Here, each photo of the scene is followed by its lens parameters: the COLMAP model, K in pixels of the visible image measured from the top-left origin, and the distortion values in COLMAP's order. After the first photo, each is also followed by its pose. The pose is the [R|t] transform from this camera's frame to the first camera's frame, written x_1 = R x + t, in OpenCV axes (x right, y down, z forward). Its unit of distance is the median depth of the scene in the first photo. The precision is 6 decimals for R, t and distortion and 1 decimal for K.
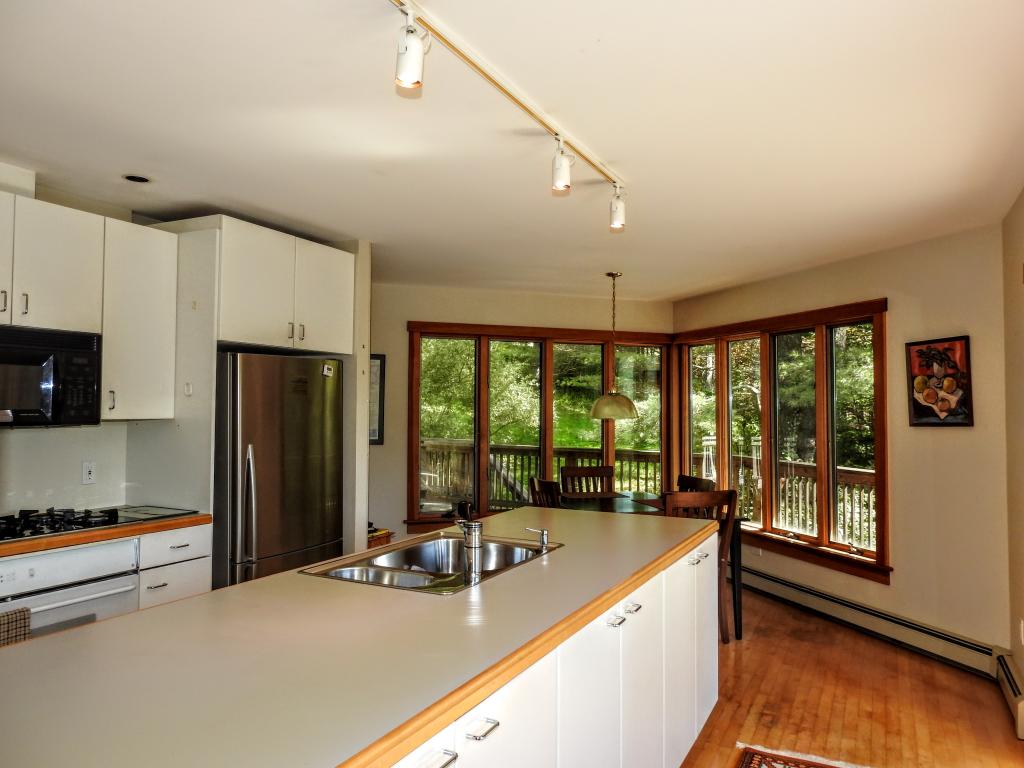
lens RADIAL K [[760.6, 0, 512.0], [0, 760.6, 384.0], [0, 0, 1]] dist [0.045799, 0.003375]
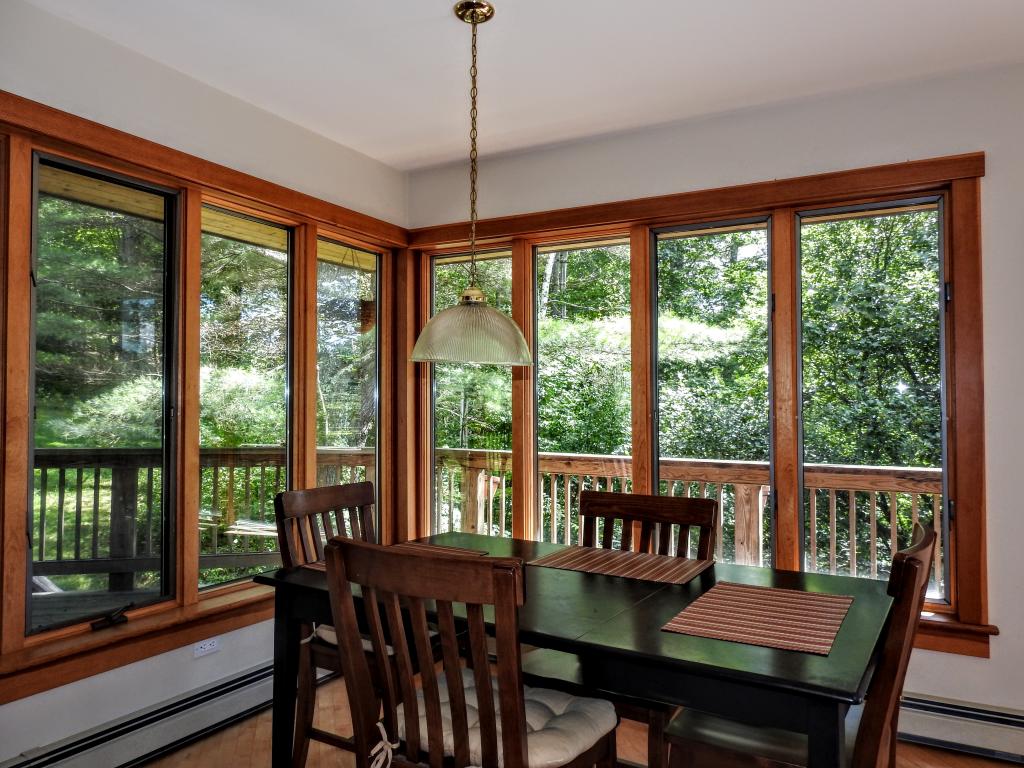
lens RADIAL K [[760.6, 0, 512.0], [0, 760.6, 384.0], [0, 0, 1]] dist [0.045799, 0.003375]
pose [[0.740083, 0.011831, 0.672411, -0.109217], [-0.019309, 0.999807, 0.003661, 0.044321], [-0.672238, -0.015693, 0.740169, 0.566559]]
